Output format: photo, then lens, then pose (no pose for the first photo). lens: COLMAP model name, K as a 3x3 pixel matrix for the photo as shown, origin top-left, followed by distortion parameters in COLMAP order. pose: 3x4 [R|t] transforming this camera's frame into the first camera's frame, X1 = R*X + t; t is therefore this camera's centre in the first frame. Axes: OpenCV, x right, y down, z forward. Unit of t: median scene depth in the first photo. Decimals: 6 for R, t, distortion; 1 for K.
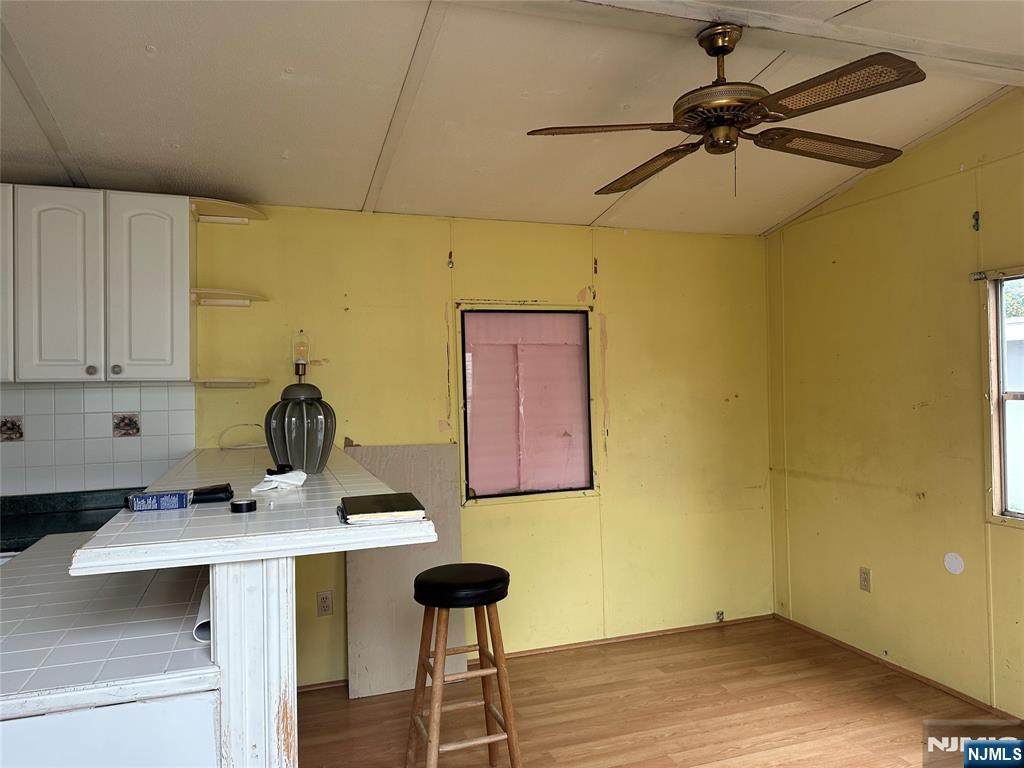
lens RADIAL K [[719.4, 0, 511.9], [0, 719.4, 382.7], [0, 0, 1]] dist [-0.000749, -0.007998]
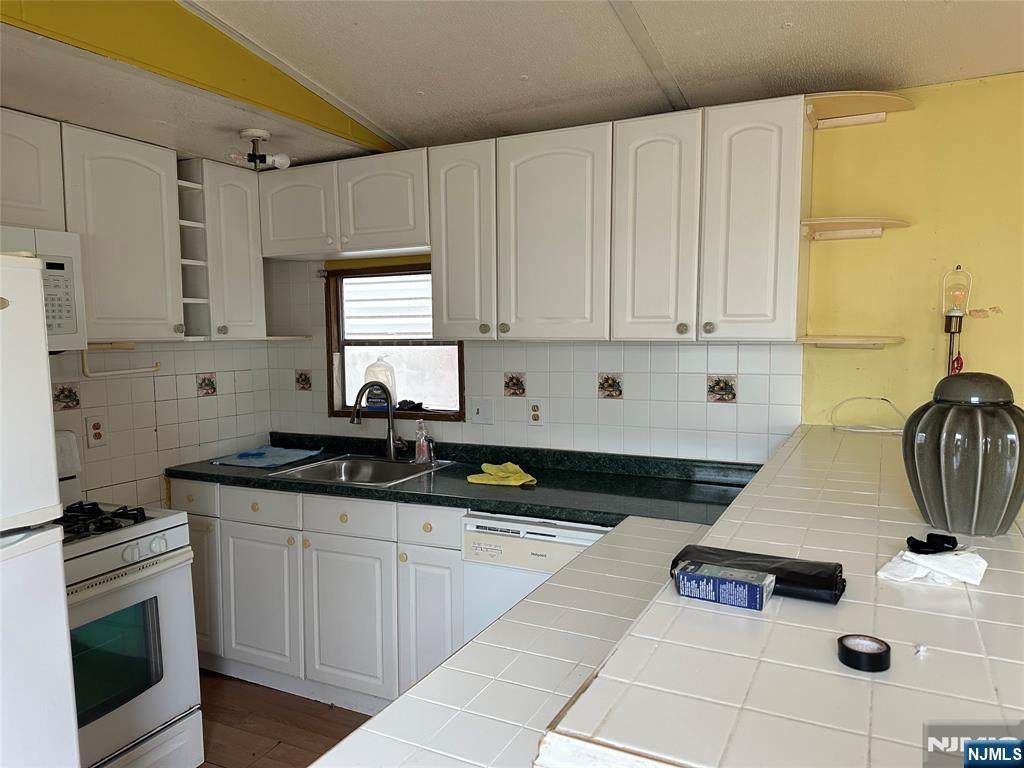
lens RADIAL K [[719.4, 0, 511.1], [0, 719.4, 389.8], [0, 0, 1]] dist [-0.000749, -0.007998]
pose [[0.689231, 0.079418, -0.720176, -0.098200], [0.000153, 0.993958, 0.109757, -0.036790], [0.724542, -0.075758, 0.685055, 0.247162]]
